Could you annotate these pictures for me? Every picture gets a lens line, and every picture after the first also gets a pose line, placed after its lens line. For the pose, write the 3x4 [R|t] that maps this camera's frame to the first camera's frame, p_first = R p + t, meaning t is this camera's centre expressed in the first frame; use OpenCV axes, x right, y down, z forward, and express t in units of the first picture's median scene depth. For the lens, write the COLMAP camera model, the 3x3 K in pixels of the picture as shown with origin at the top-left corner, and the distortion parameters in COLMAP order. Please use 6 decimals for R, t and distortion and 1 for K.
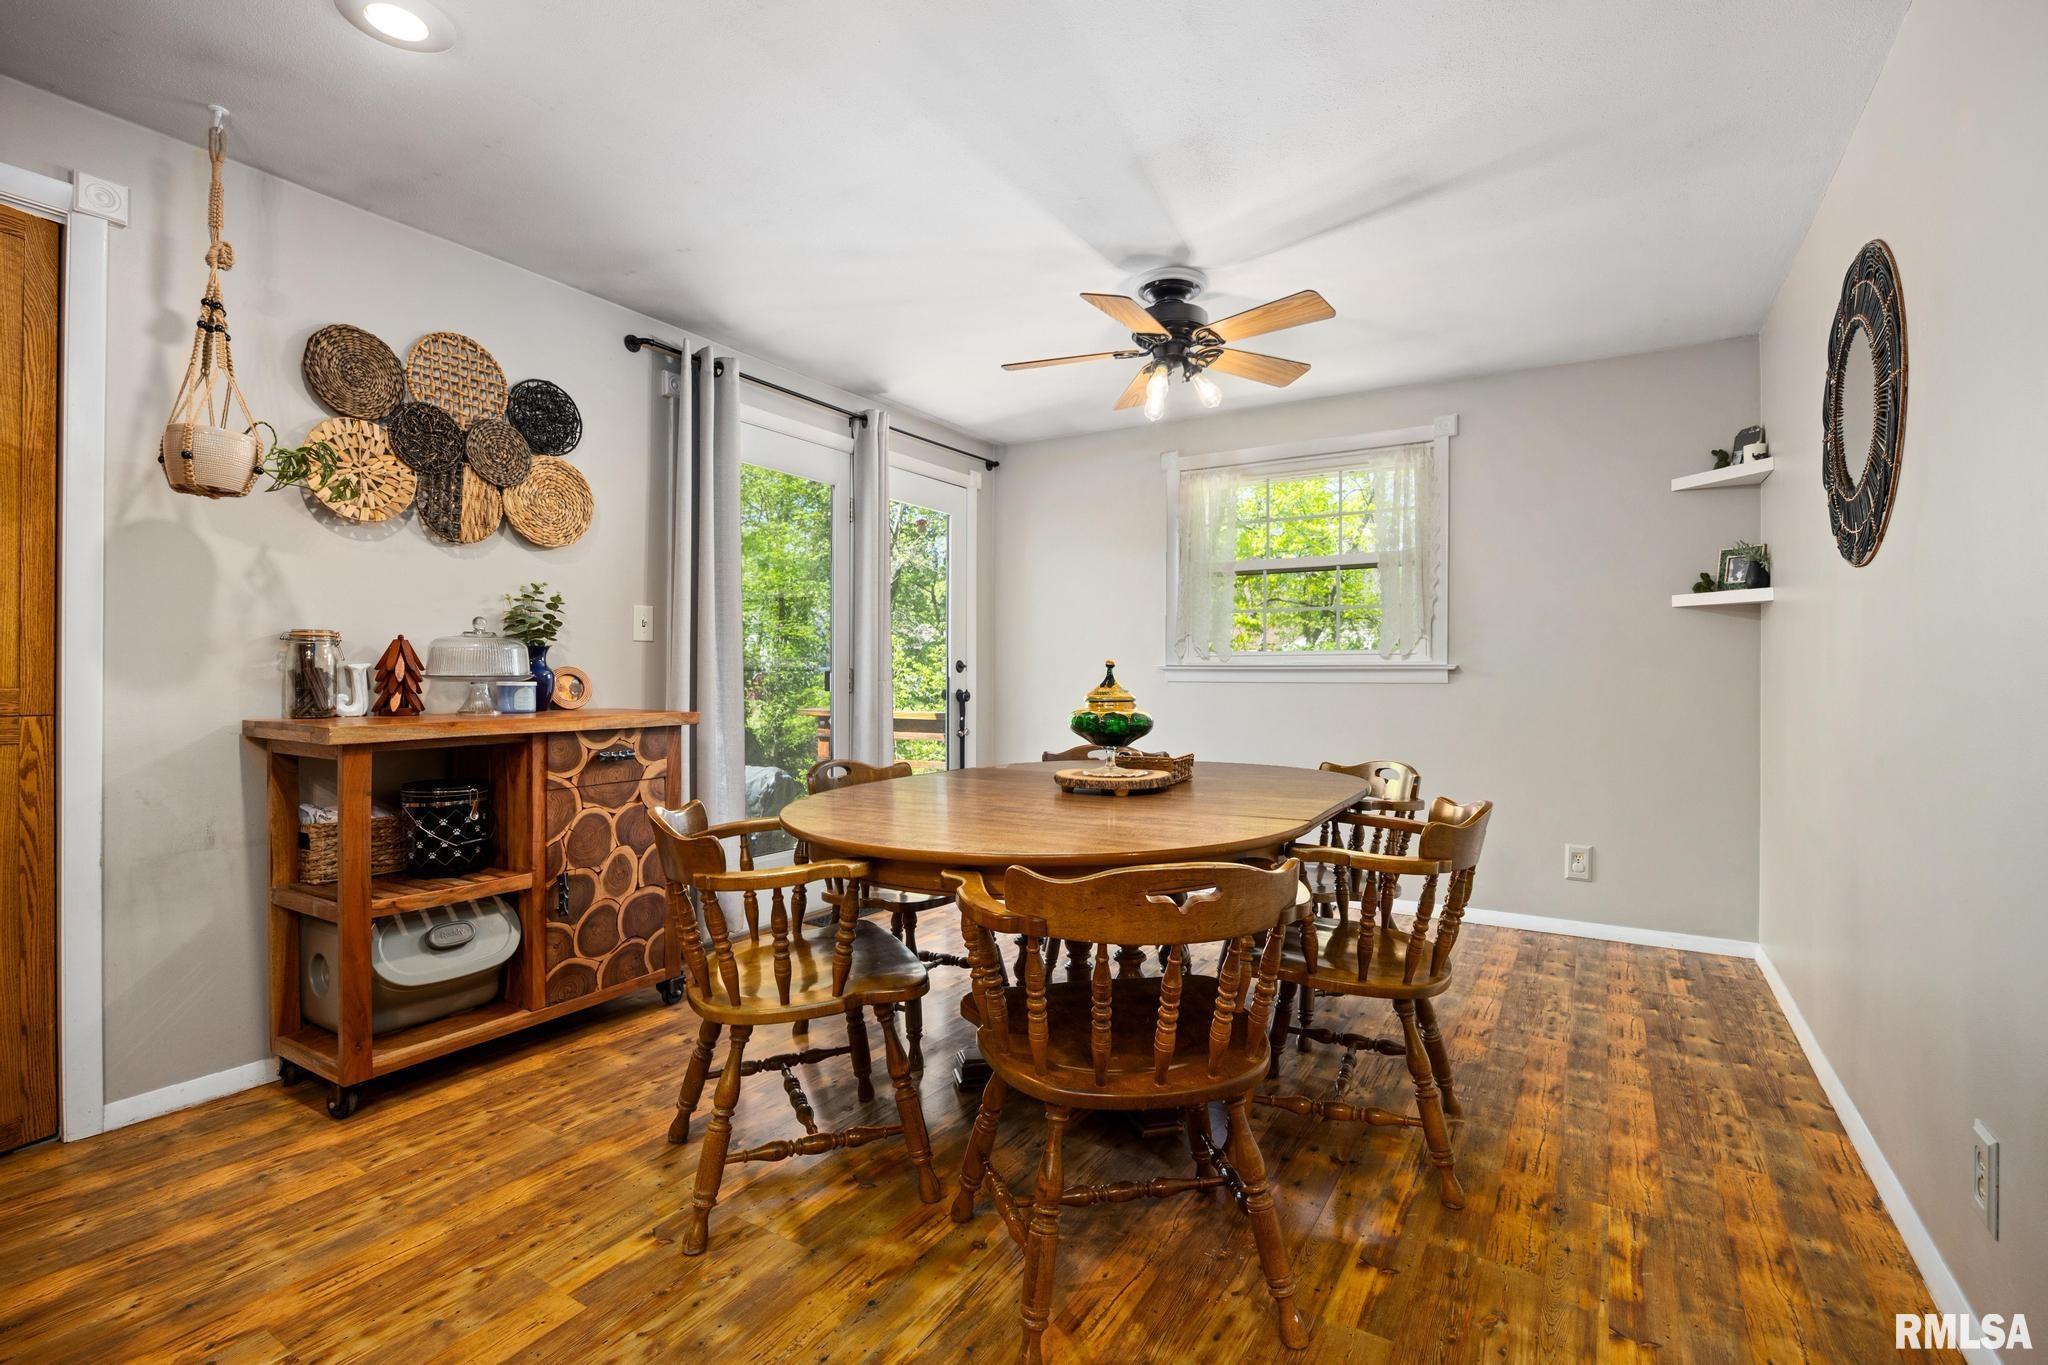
lens RADIAL K [[924.3, 0, 1042.4], [0, 924.3, 673.3], [0, 0, 1]] dist [-0.013366, -0.000451]
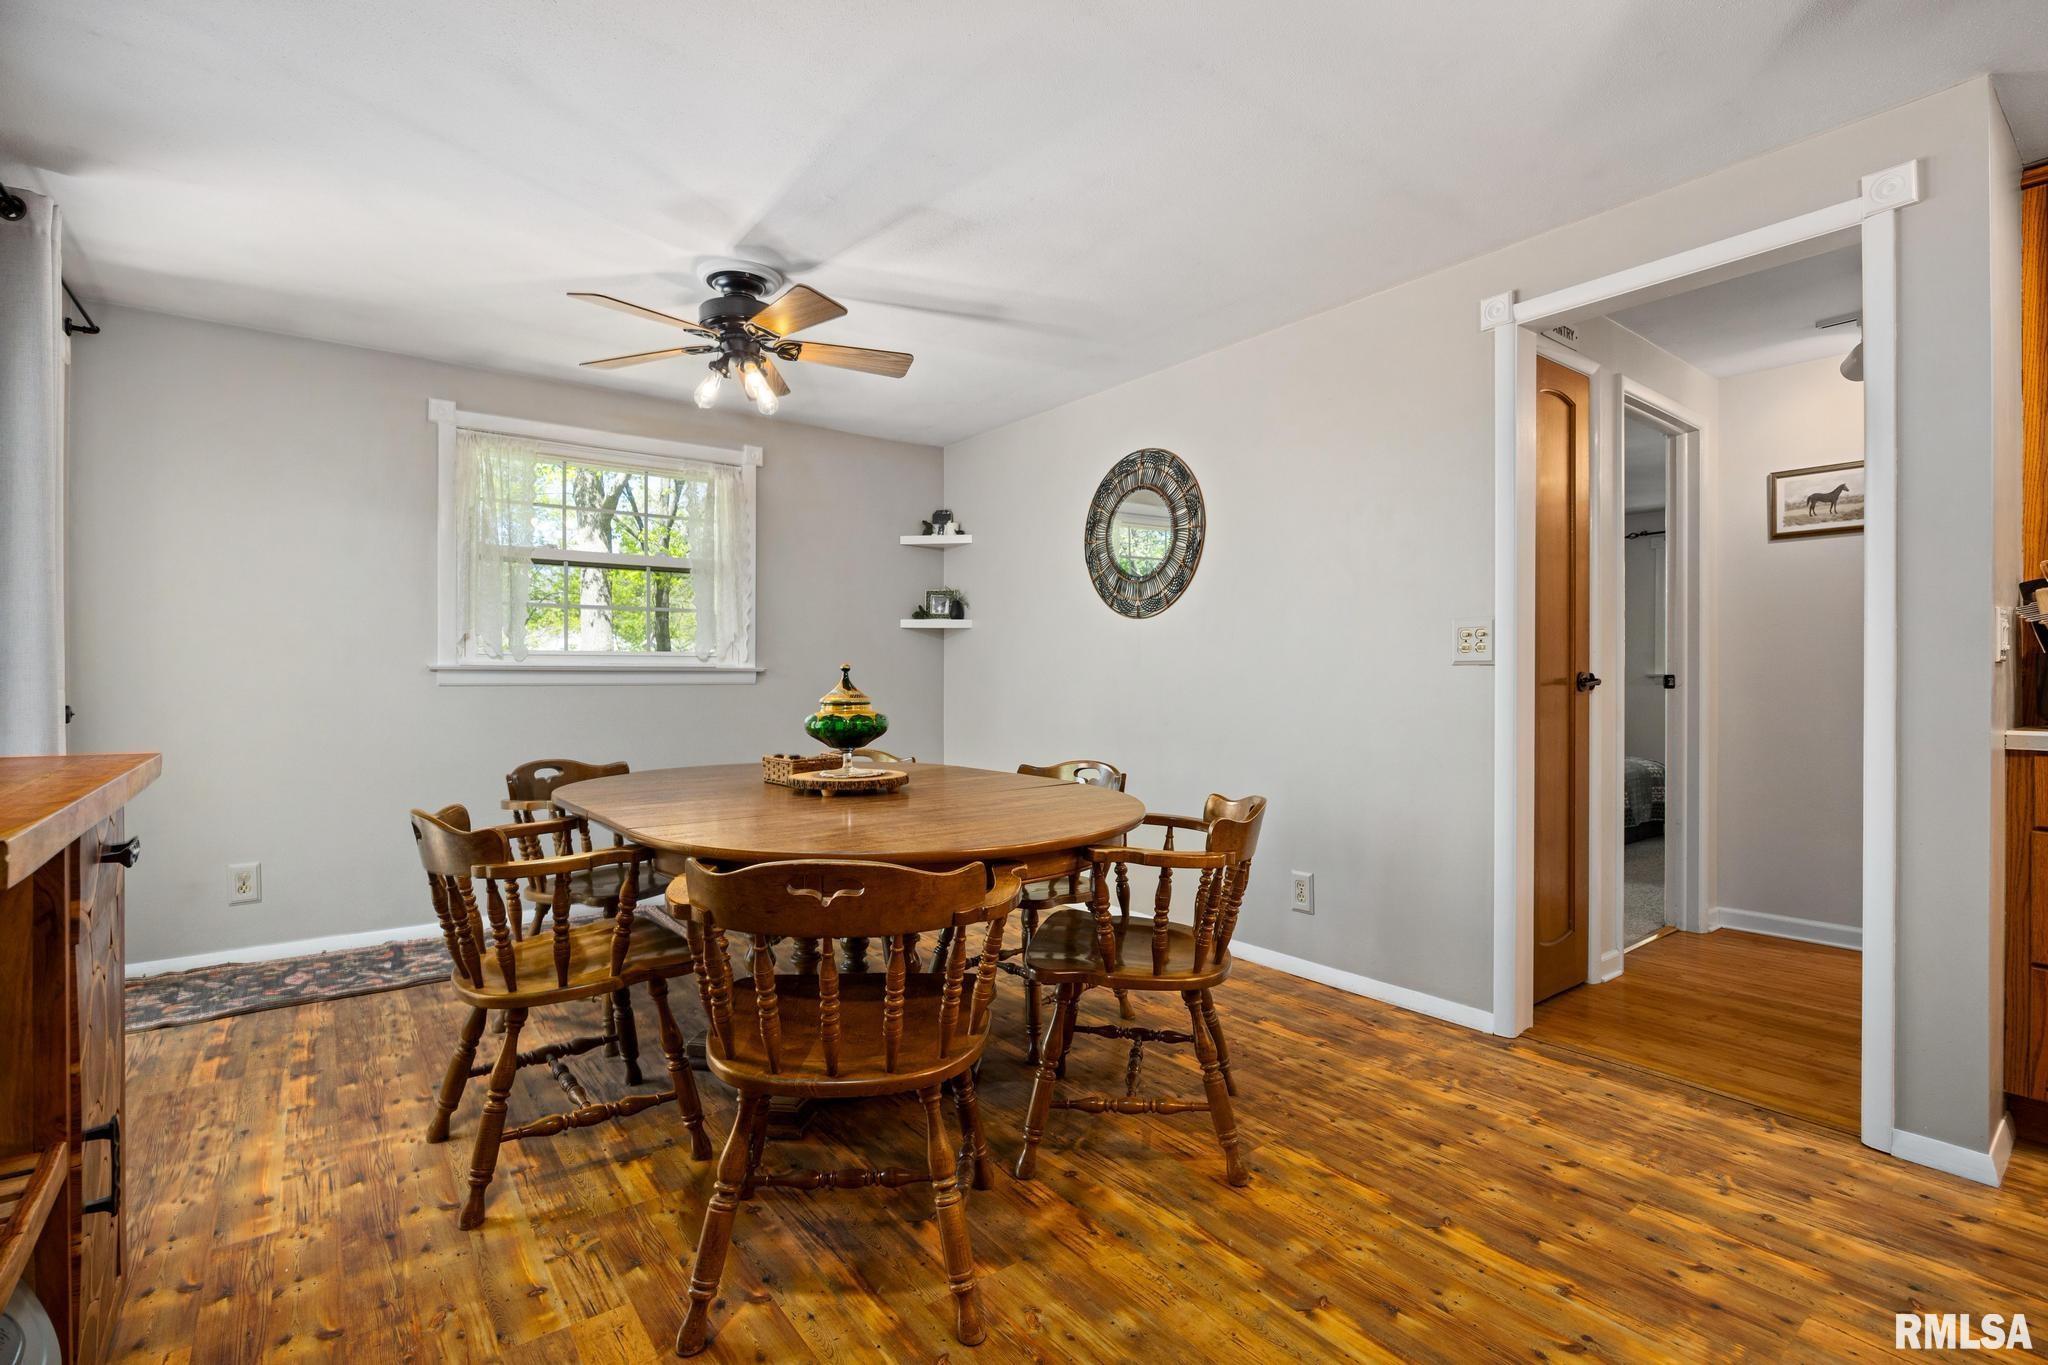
lens RADIAL K [[924.3, 0, 1044.4], [0, 924.3, 679.9], [0, 0, 1]] dist [-0.013366, -0.000451]
pose [[0.363820, -0.004486, 0.931459, -0.778995], [-0.002432, 0.999980, 0.005766, -0.002975], [-0.931466, -0.004364, 0.363802, 0.414023]]
